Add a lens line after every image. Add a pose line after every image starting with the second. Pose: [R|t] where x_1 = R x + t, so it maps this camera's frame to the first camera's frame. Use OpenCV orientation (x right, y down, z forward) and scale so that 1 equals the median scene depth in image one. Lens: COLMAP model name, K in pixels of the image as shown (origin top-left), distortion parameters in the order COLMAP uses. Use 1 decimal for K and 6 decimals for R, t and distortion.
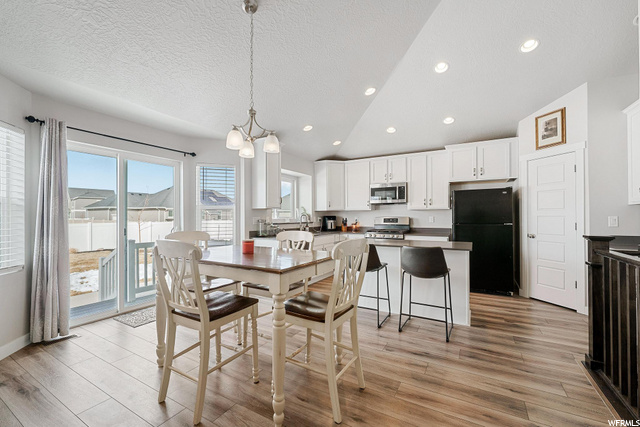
lens RADIAL K [[269.9, 0, 320.0], [0, 269.9, 213.5], [0, 0, 1]] dist [-0.000367, -0.000133]
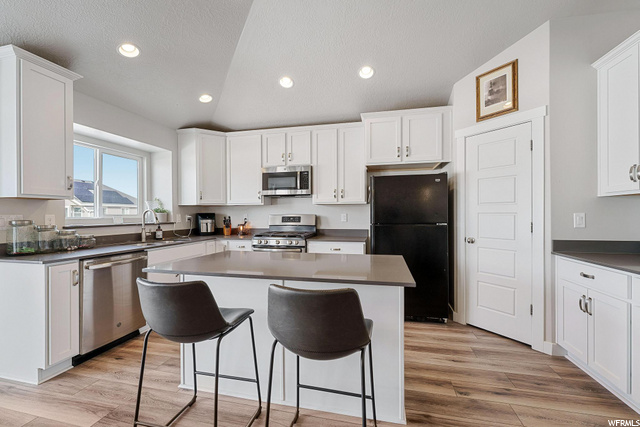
lens RADIAL K [[269.9, 0, 320.0], [0, 269.9, 213.5], [0, 0, 1]] dist [-0.000367, -0.000133]
pose [[0.958497, -0.000515, 0.285101, 0.166492], [-0.002003, 0.999962, 0.008542, 0.004912], [-0.285095, -0.008758, 0.958459, 0.369326]]
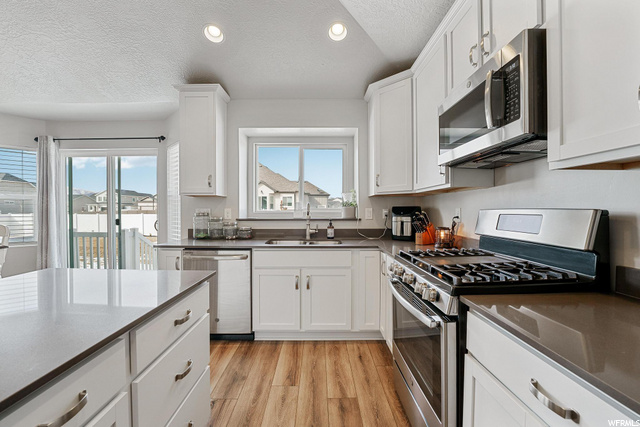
lens RADIAL K [[261.6, 0, 320.0], [0, 261.6, 213.5], [0, 0, 1]] dist [-0.029914, -0.000029]
pose [[0.506119, 0.015519, -0.862324, 0.475045], [0.009651, 0.999674, 0.023655, 0.012147], [0.862410, -0.020294, 0.505804, 0.919611]]
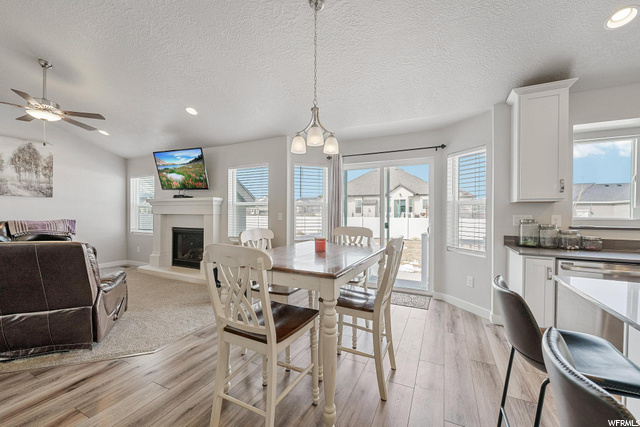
lens RADIAL K [[258.3, 0, 320.0], [0, 258.3, 213.5], [0, 0, 1]] dist [0.000435, 0.000178]
pose [[0.073117, 0.007852, -0.997292, 0.347500], [0.008363, 0.999929, 0.008486, -0.000359], [0.997288, -0.008961, 0.073046, 0.468395]]
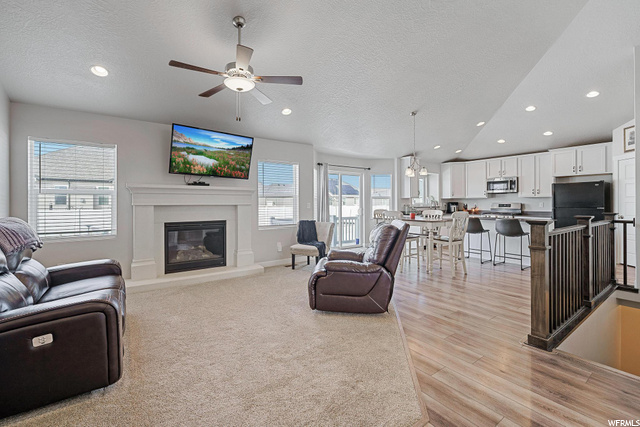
lens RADIAL K [[274.2, 0, 318.6], [0, 274.2, 203.0], [0, 0, 1]] dist [0.000974, -0.000133]
pose [[0.909988, -0.000523, -0.414634, -0.011562], [0.005728, 0.999920, 0.011310, -0.009683], [0.414594, -0.012667, 0.909918, -0.755722]]
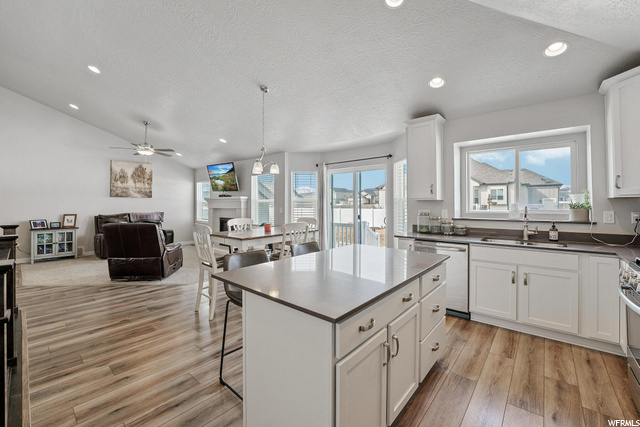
lens RADIAL K [[265.4, 0, 319.0], [0, 265.4, 201.1], [0, 0, 1]] dist [-0.024146, 0.000971]
pose [[-0.187025, -0.007305, -0.982328, 0.667192], [0.015835, 0.999820, -0.010450, -0.011095], [0.982227, -0.017510, -0.186876, 0.823268]]
